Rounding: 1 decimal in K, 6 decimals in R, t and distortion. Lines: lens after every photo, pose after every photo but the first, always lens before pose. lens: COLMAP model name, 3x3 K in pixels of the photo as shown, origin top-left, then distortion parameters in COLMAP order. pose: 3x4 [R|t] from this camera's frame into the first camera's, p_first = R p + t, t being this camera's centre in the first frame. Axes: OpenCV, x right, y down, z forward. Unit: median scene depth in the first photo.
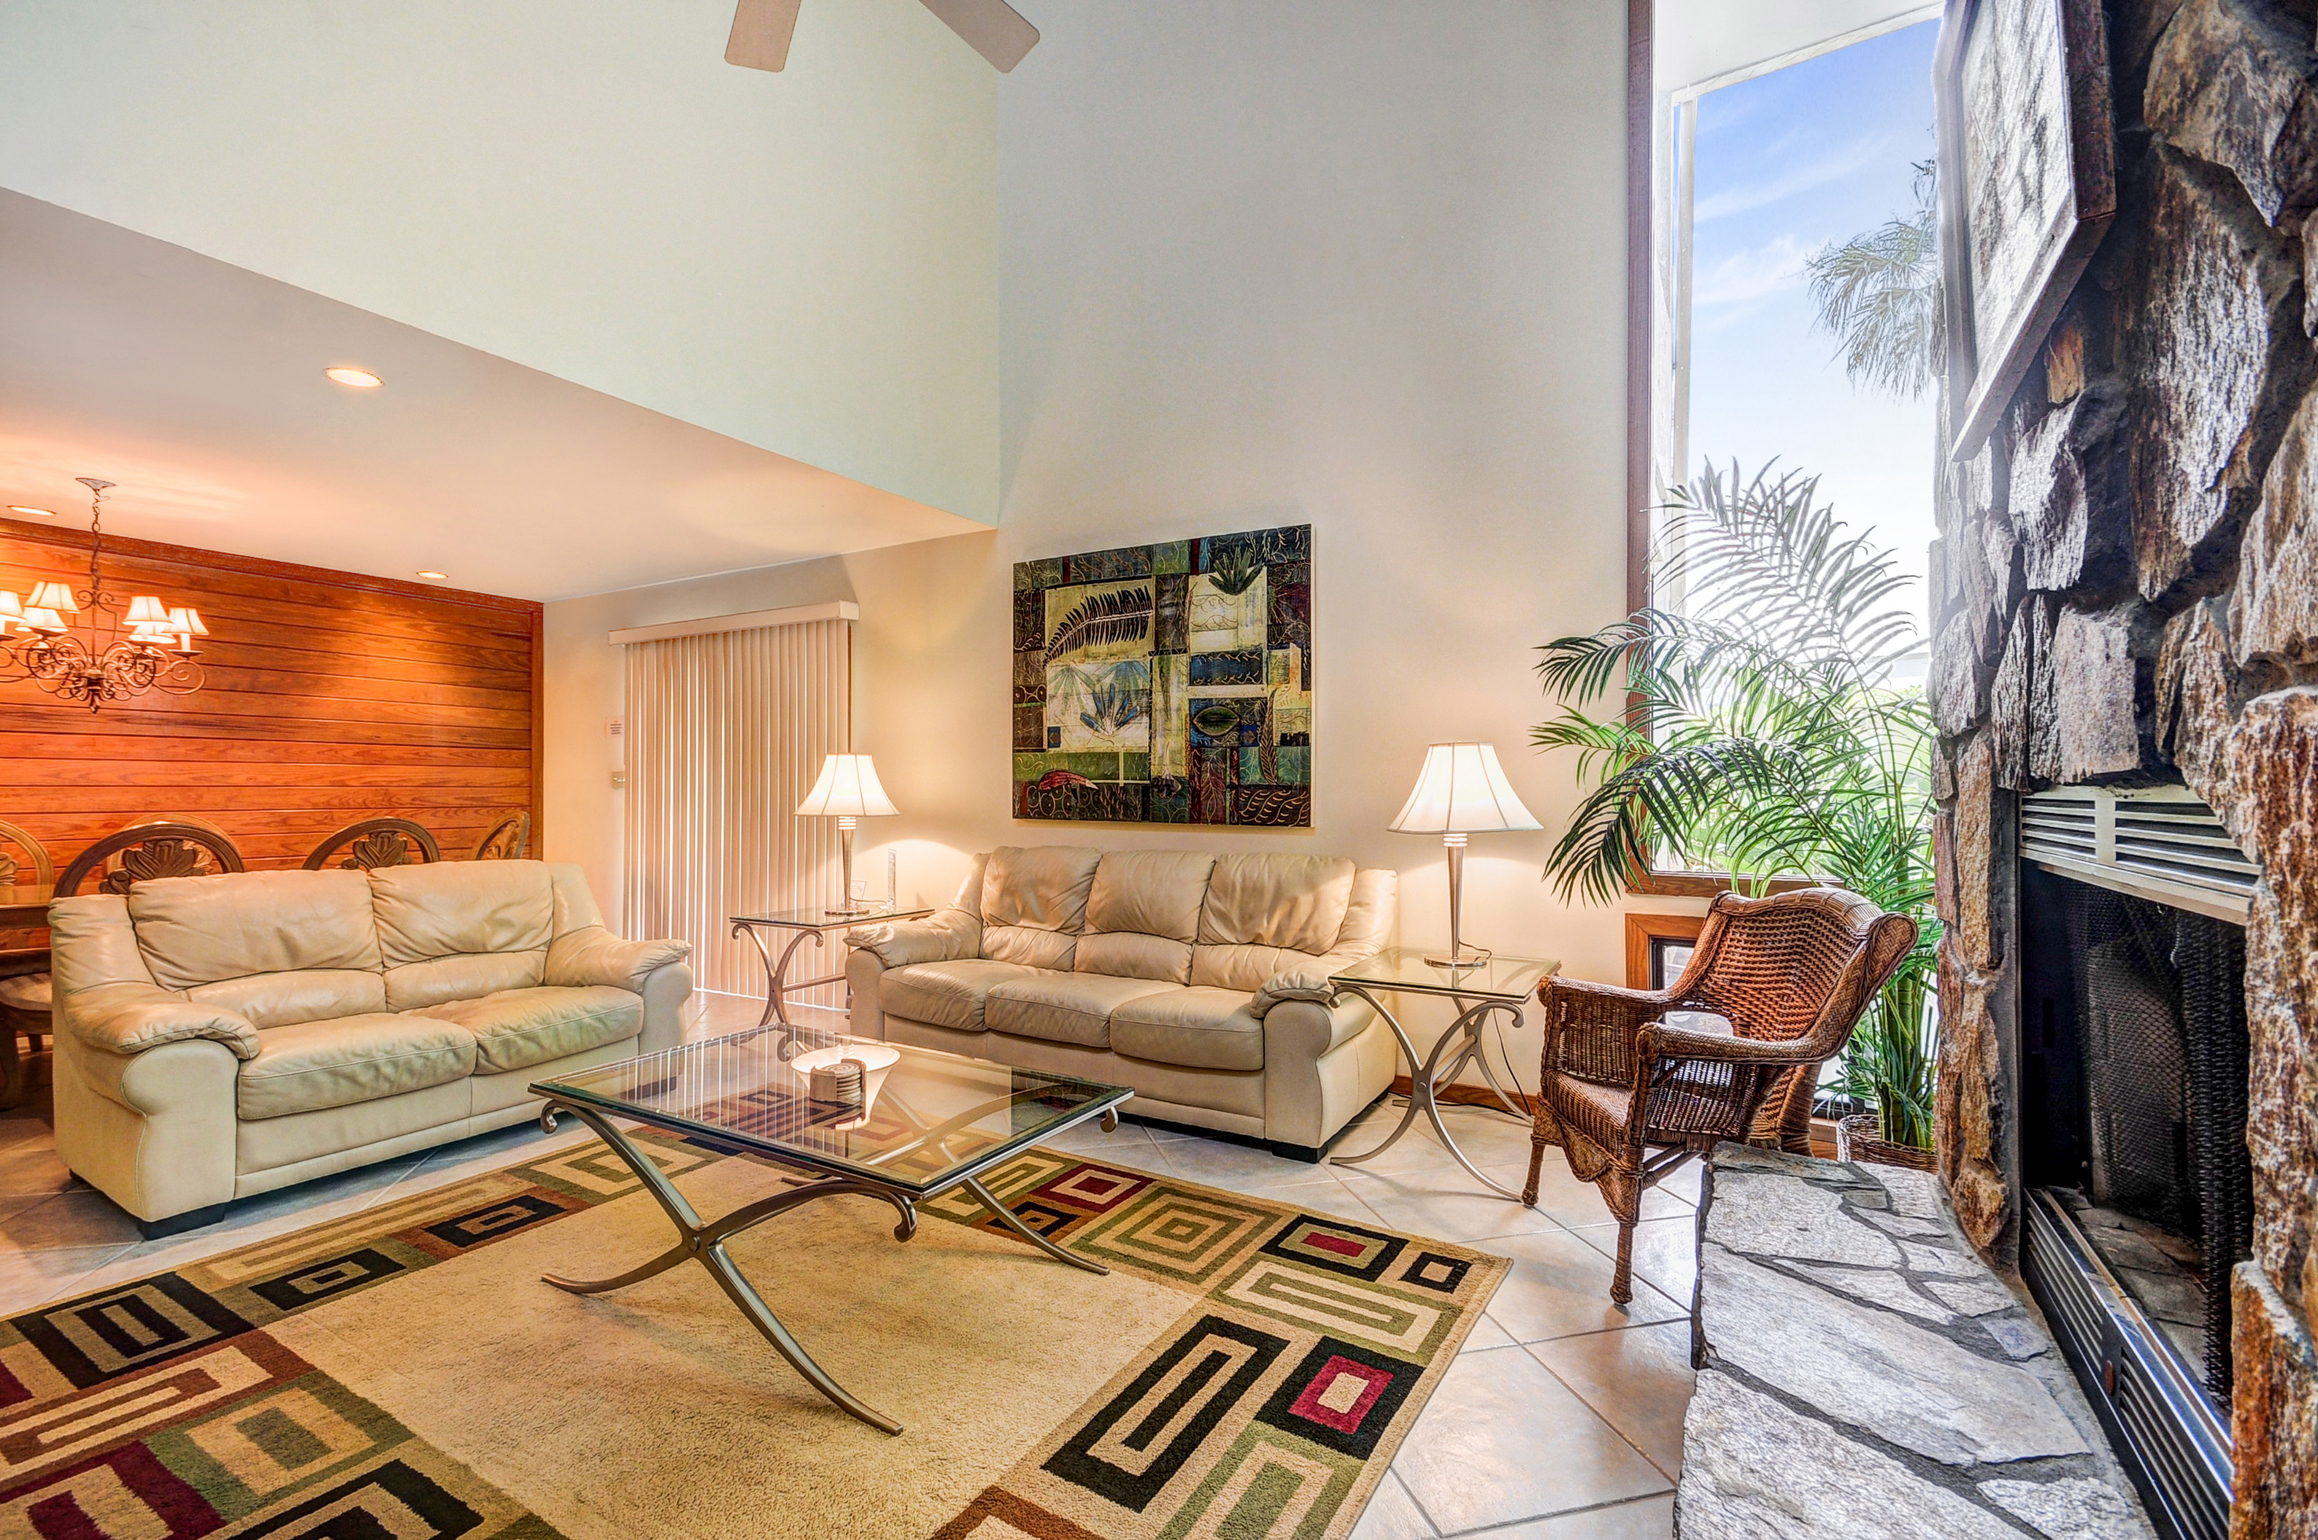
lens RADIAL K [[1003.6, 0, 1158.4], [0, 1003.6, 776.9], [0, 0, 1]] dist [0.020438, -0.013460]
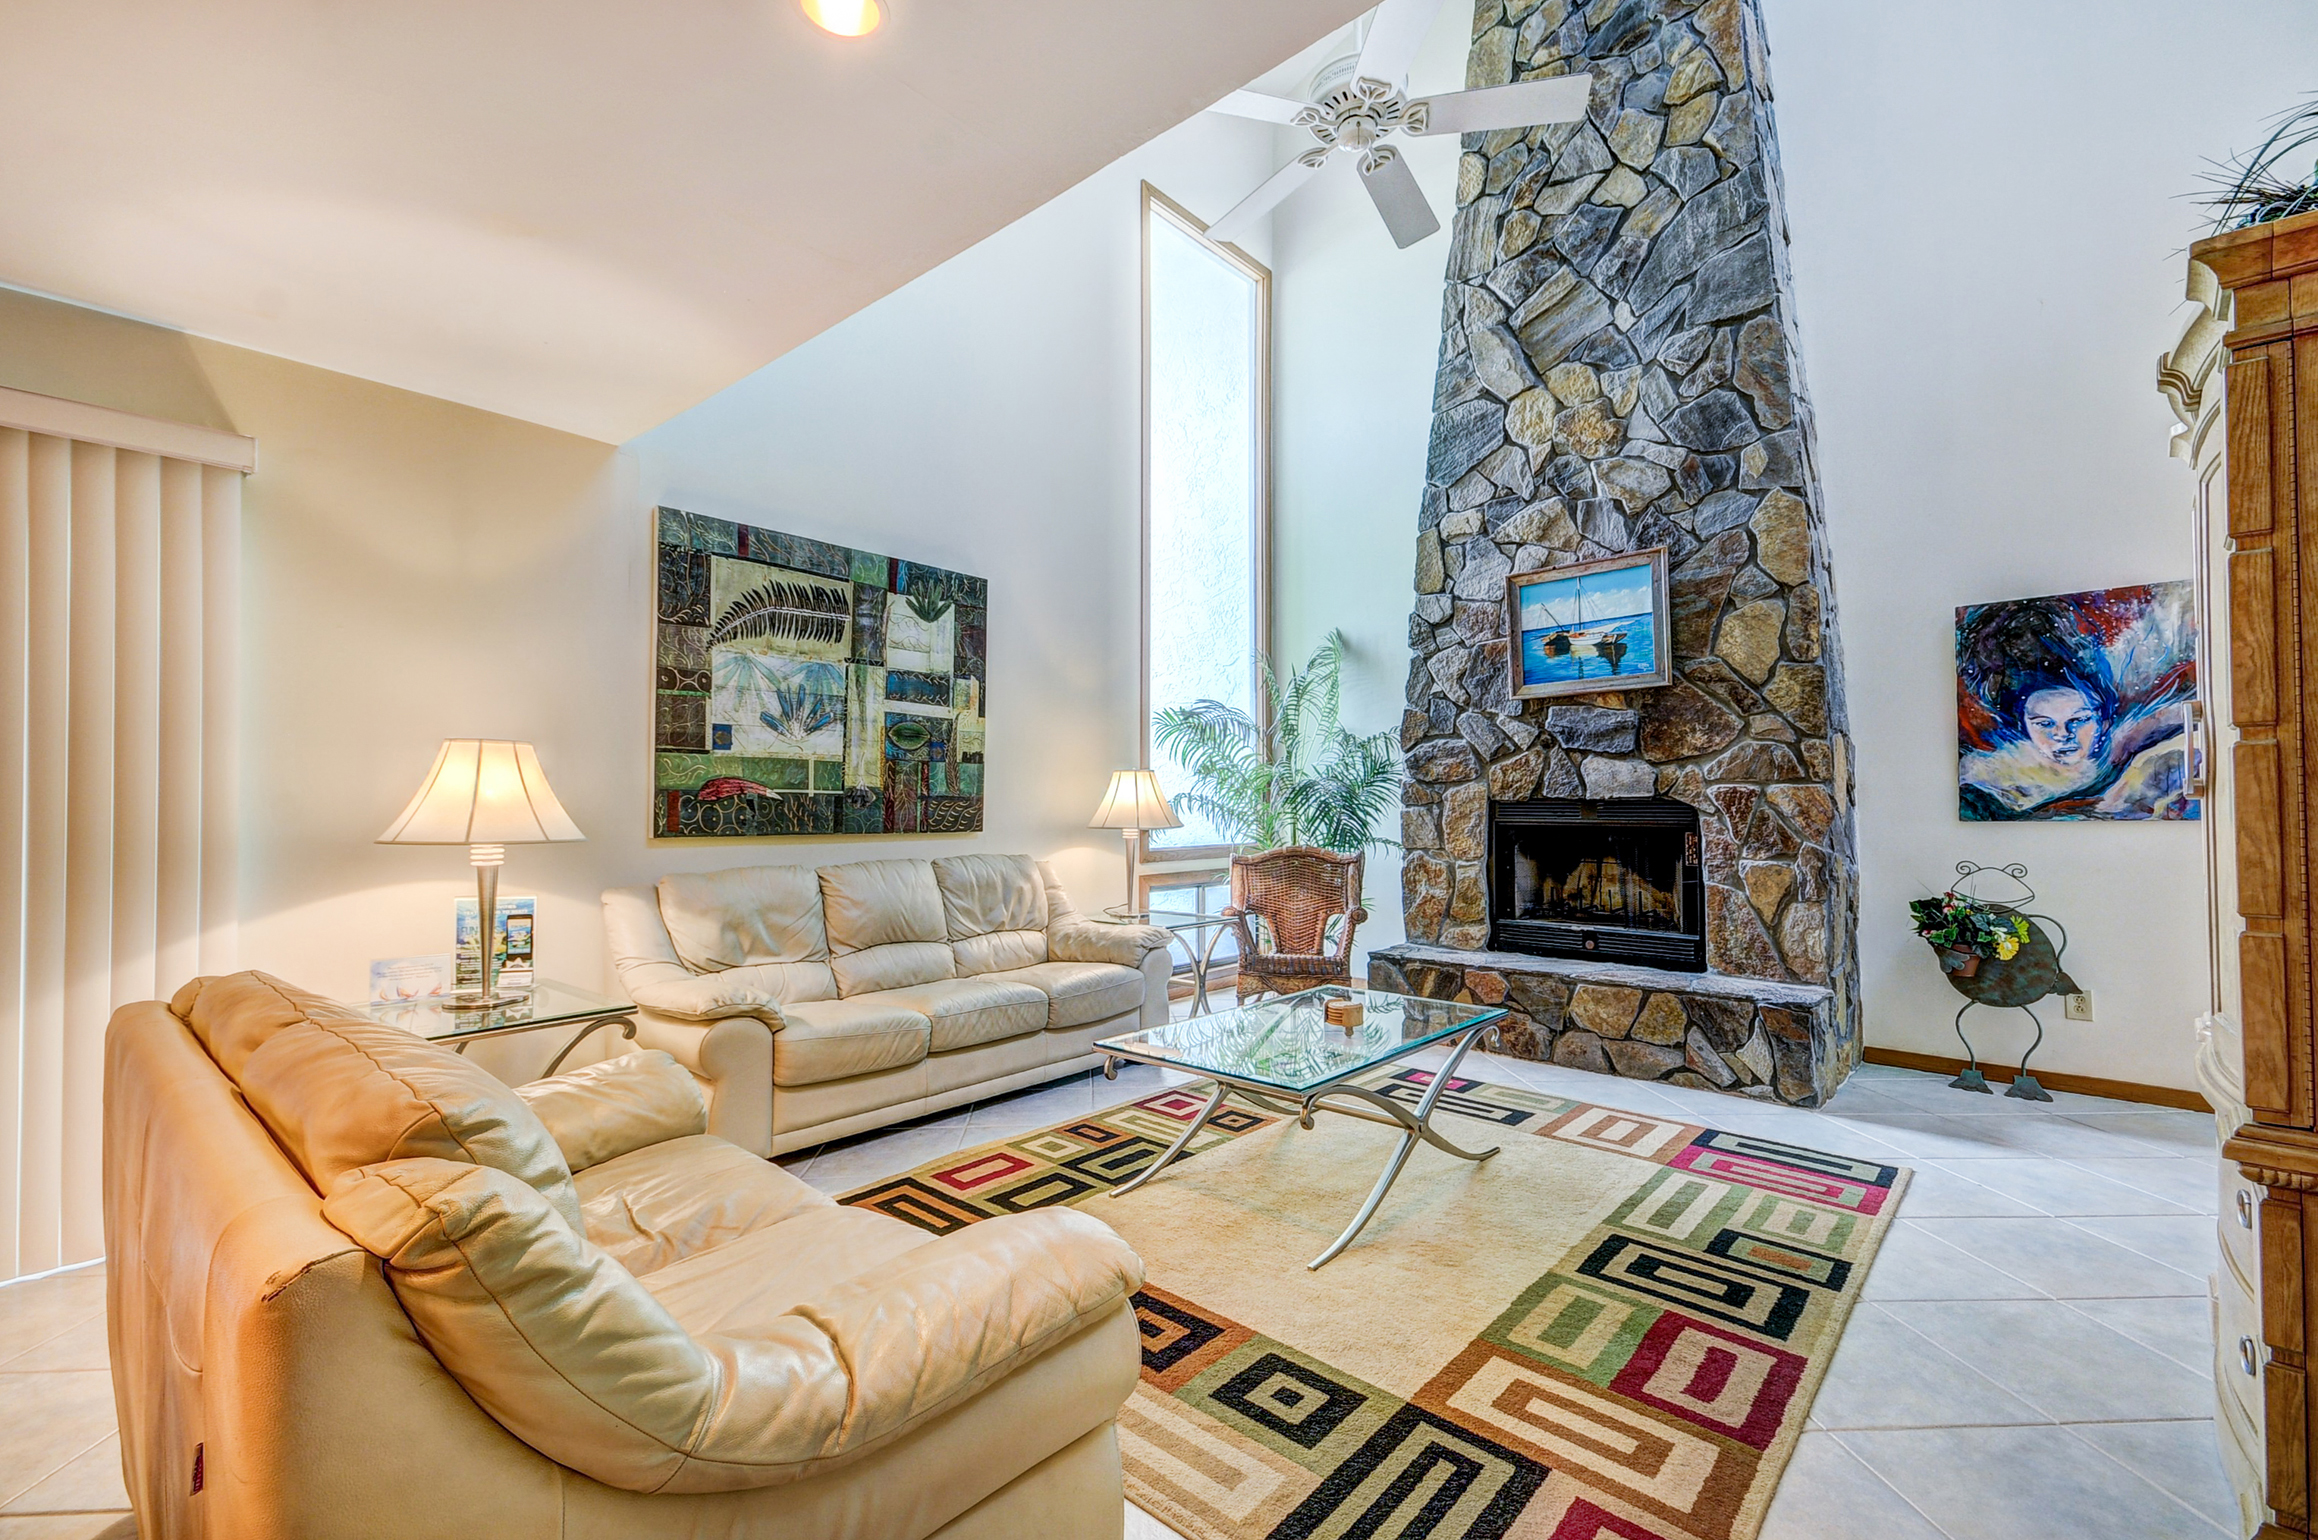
lens RADIAL K [[1003.6, 0, 1158.4], [0, 1003.6, 776.9], [0, 0, 1]] dist [0.020438, -0.013460]
pose [[0.190583, 0.024447, 0.981367, -0.911755], [-0.012554, 0.999669, -0.022465, 0.008185], [-0.981591, -0.008038, 0.190827, 0.525176]]
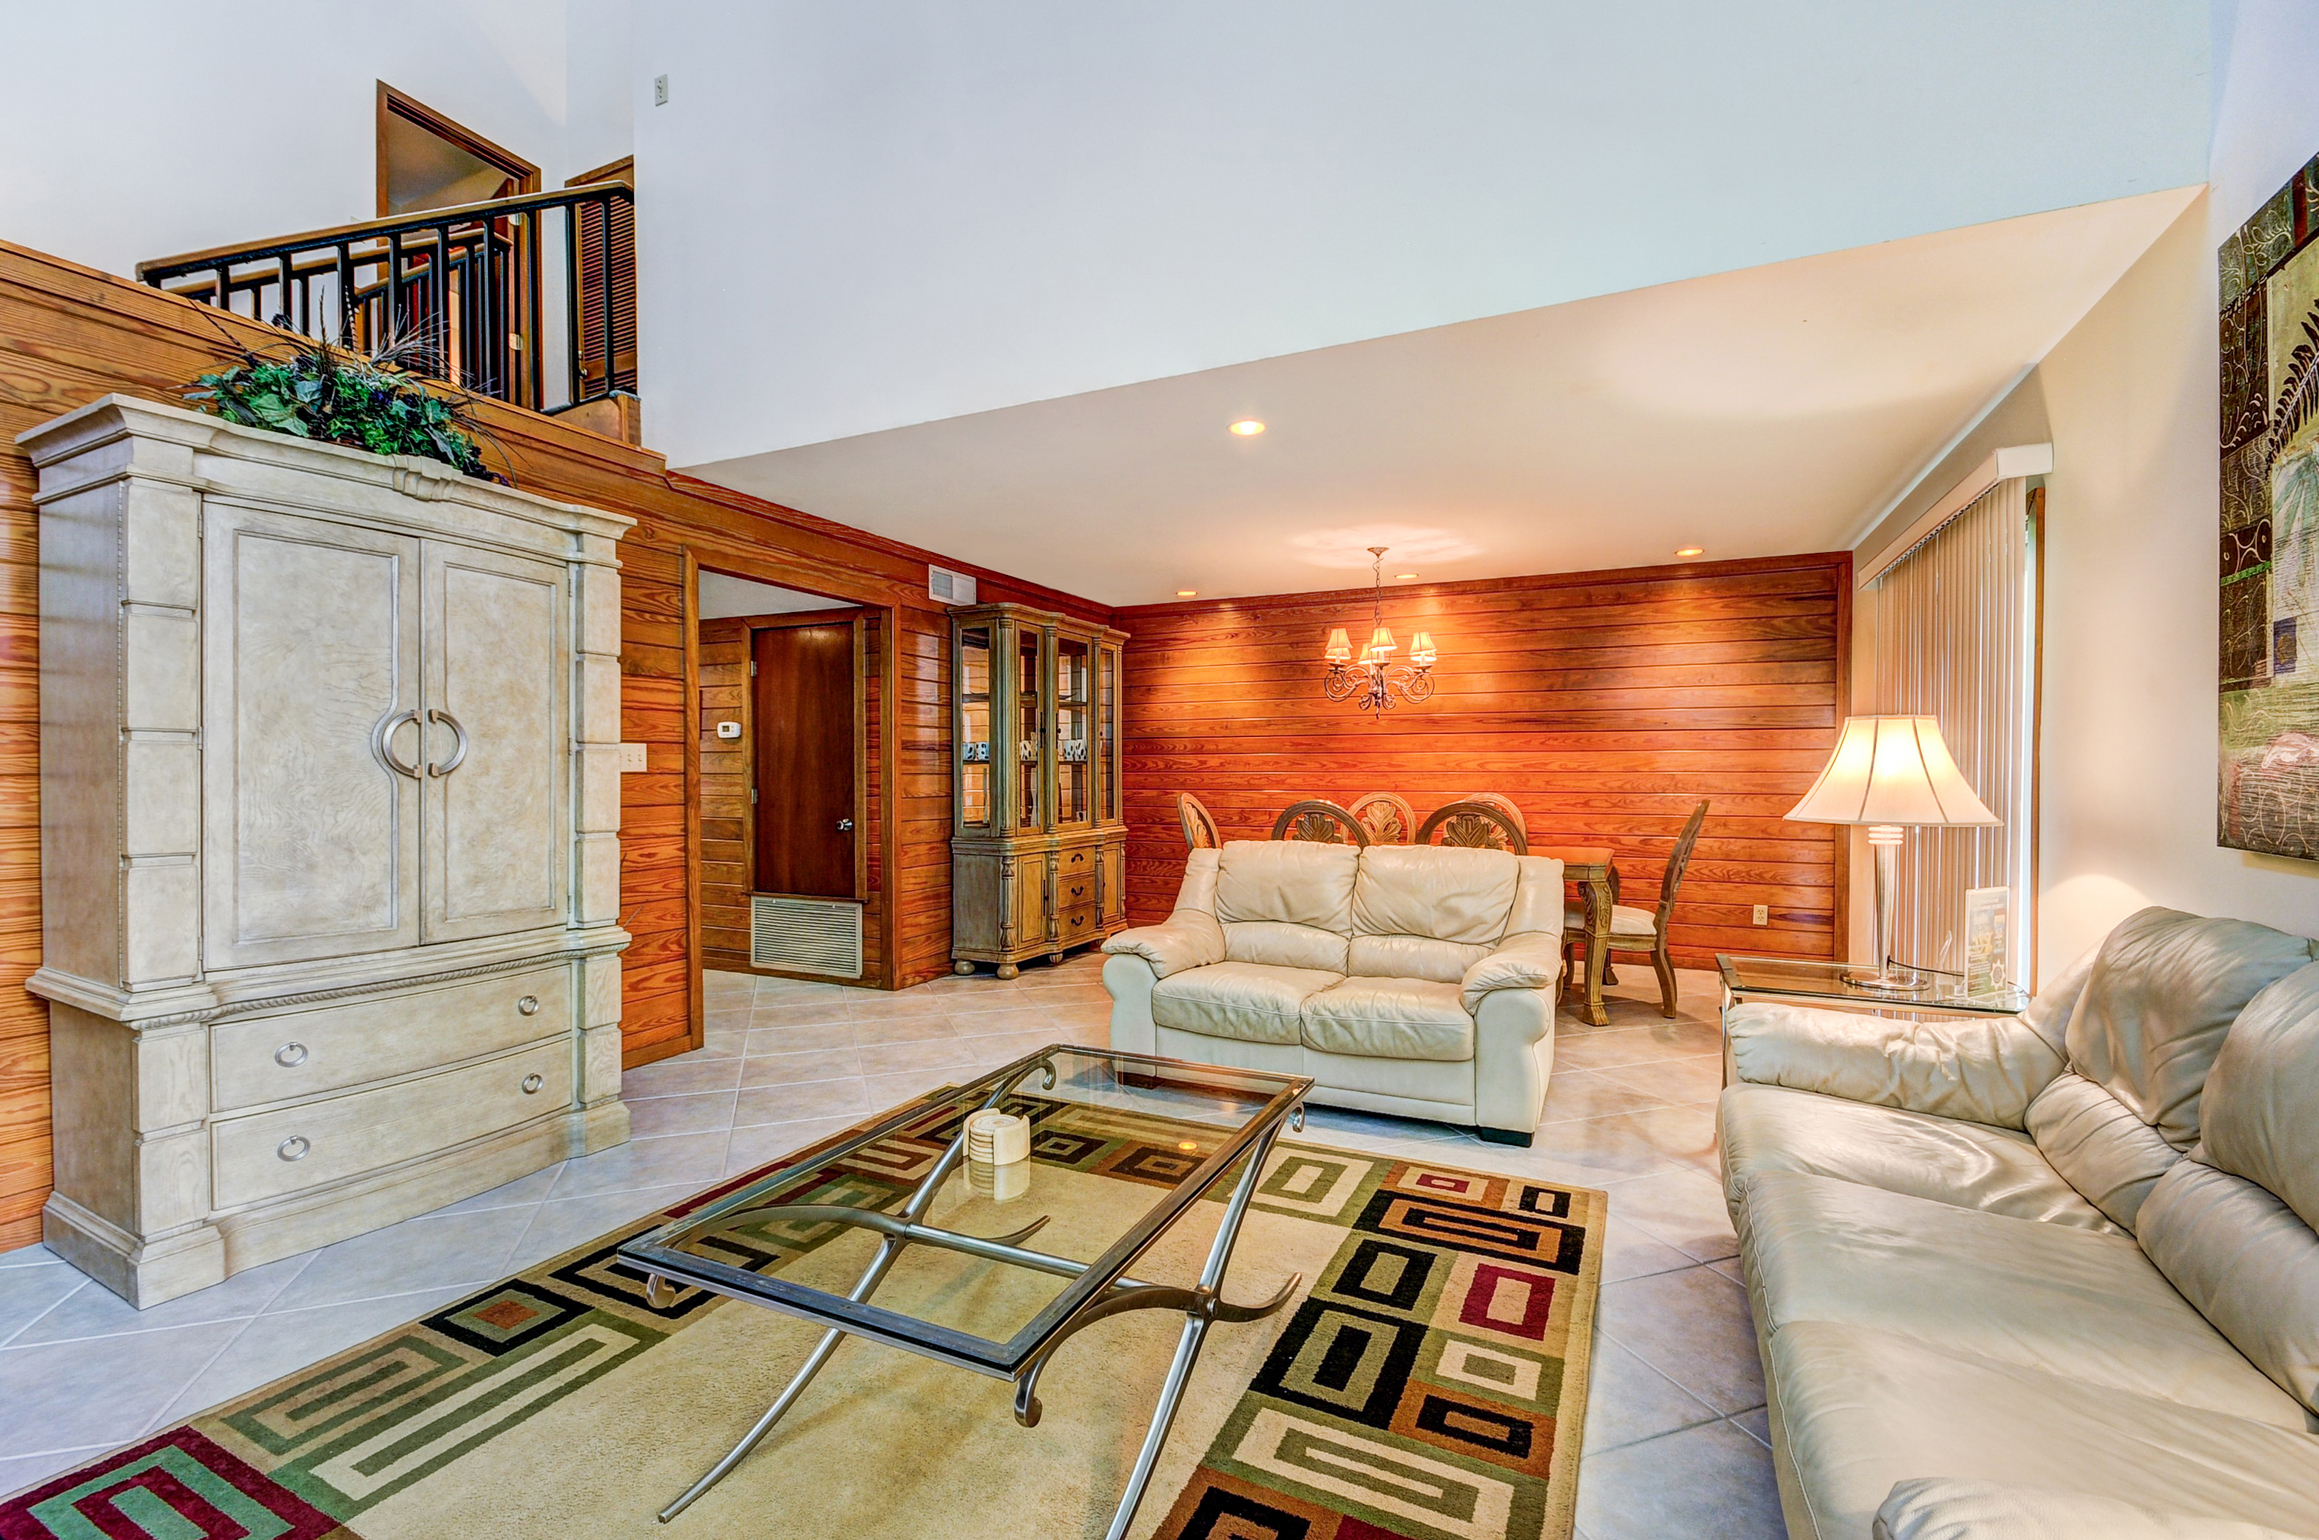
lens RADIAL K [[1004.0, 0, 1158.9], [0, 1004.0, 776.9], [0, 0, 1]] dist [0.020438, -0.013460]
pose [[0.085047, 0.003172, -0.996372, 0.270235], [0.013519, 0.999899, 0.004338, 0.004379], [0.996285, -0.013839, 0.084996, 0.566075]]
